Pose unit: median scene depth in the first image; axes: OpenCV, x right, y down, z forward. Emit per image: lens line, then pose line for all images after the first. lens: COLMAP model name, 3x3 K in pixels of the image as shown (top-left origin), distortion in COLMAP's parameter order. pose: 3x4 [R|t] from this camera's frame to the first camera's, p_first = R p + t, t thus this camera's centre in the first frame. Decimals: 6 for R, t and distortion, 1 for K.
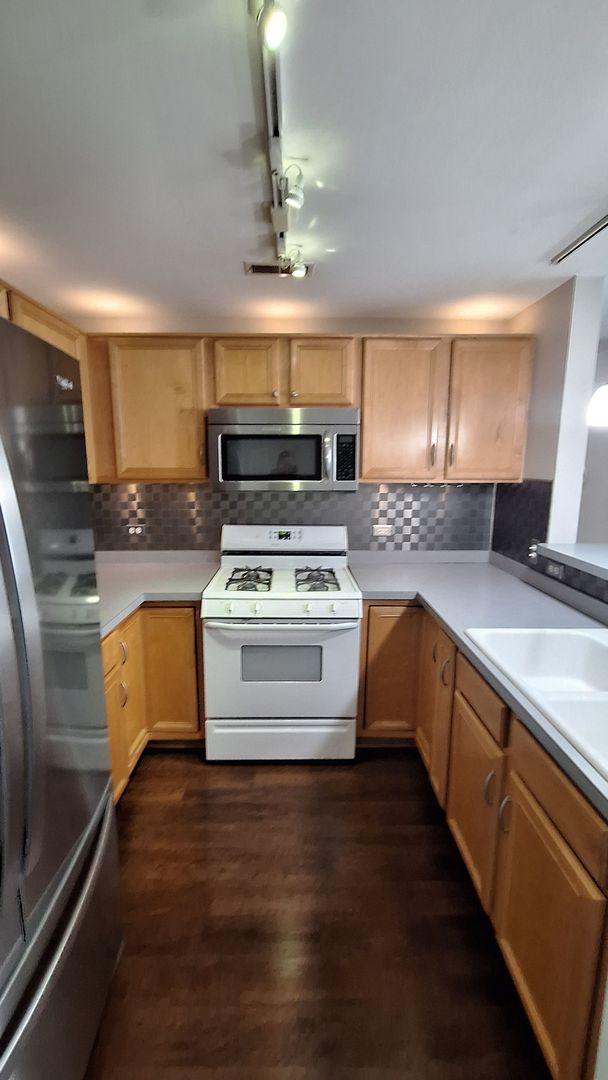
lens RADIAL K [[426.2, 0, 300.7], [0, 426.2, 534.0], [0, 0, 1]] dist [-0.012386, 0.000182]
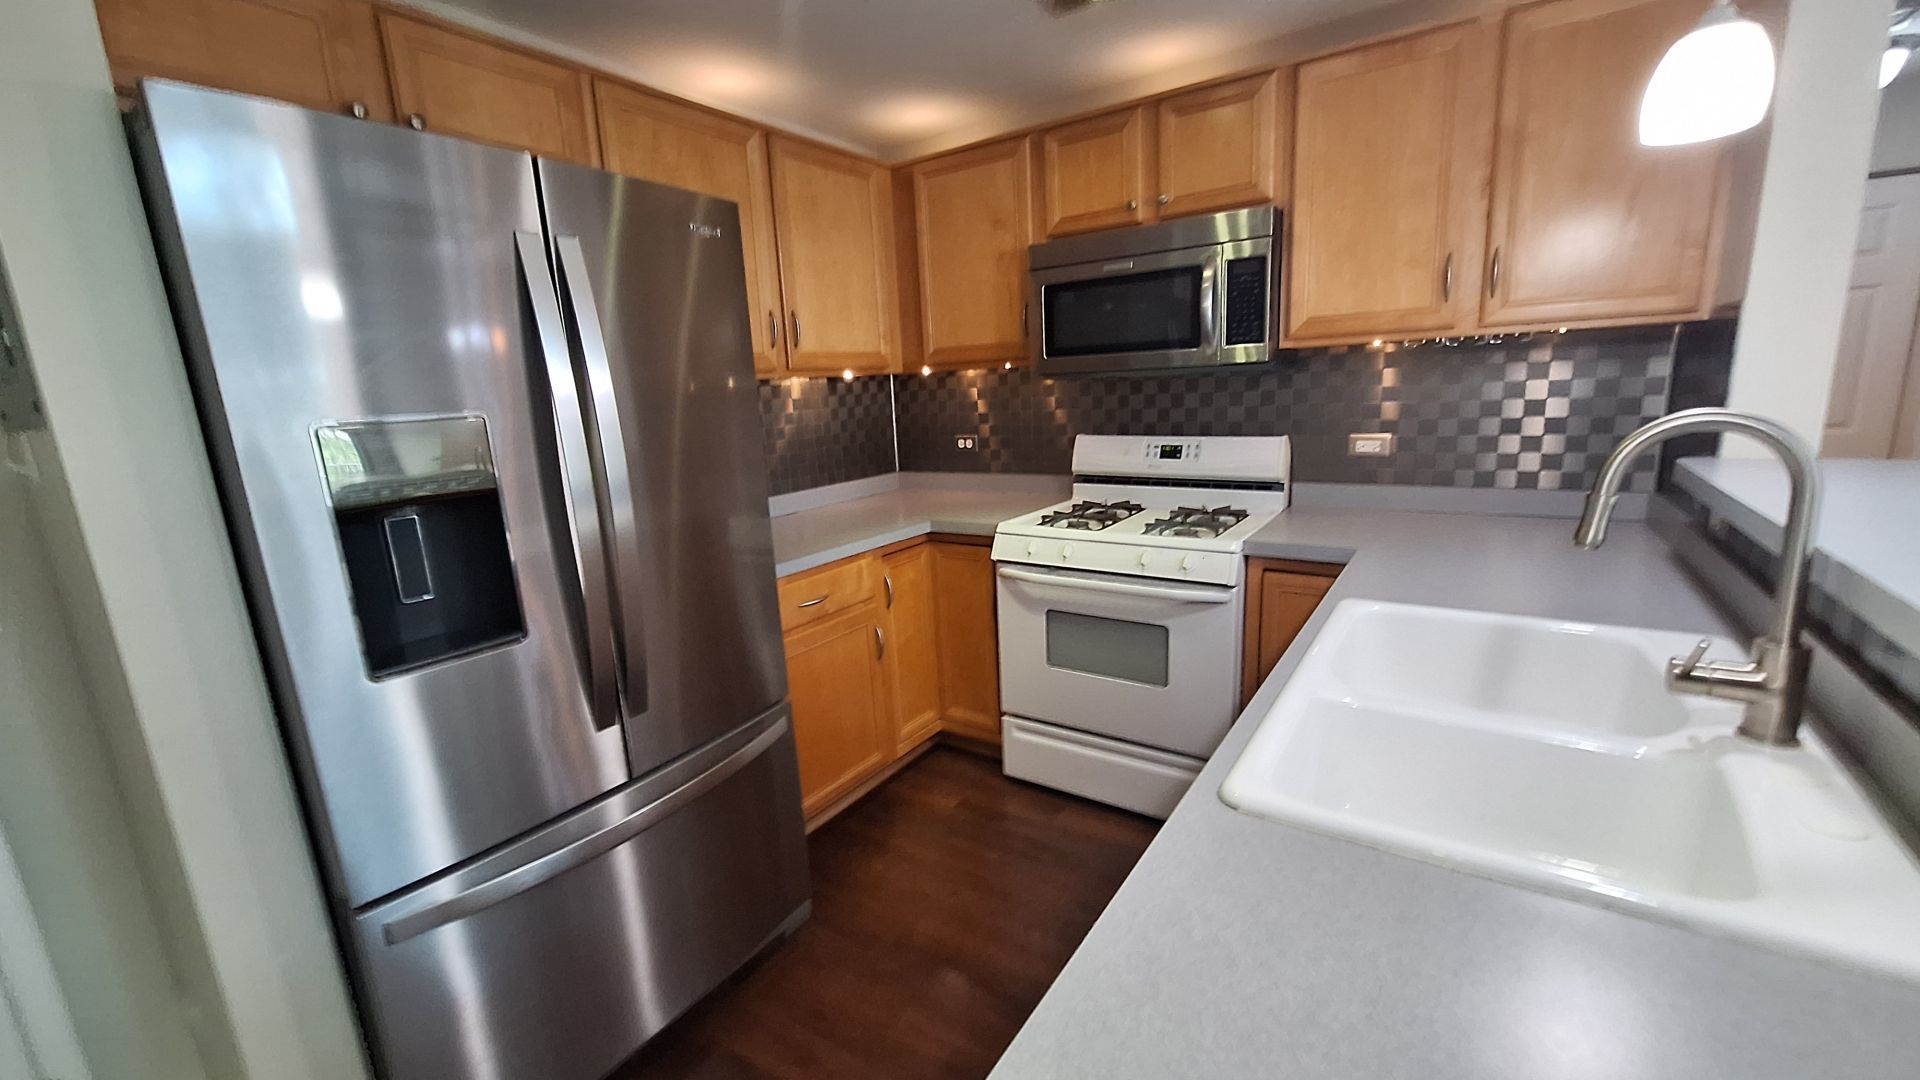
lens RADIAL K [[756.8, 0, 962.2], [0, 756.8, 543.7], [0, 0, 1]] dist [-0.002762, 0.000299]
pose [[0.821398, 0.075822, -0.565293, 0.379052], [-0.041015, 0.996411, 0.074050, 0.075546], [0.568879, -0.037639, 0.821560, -0.024221]]
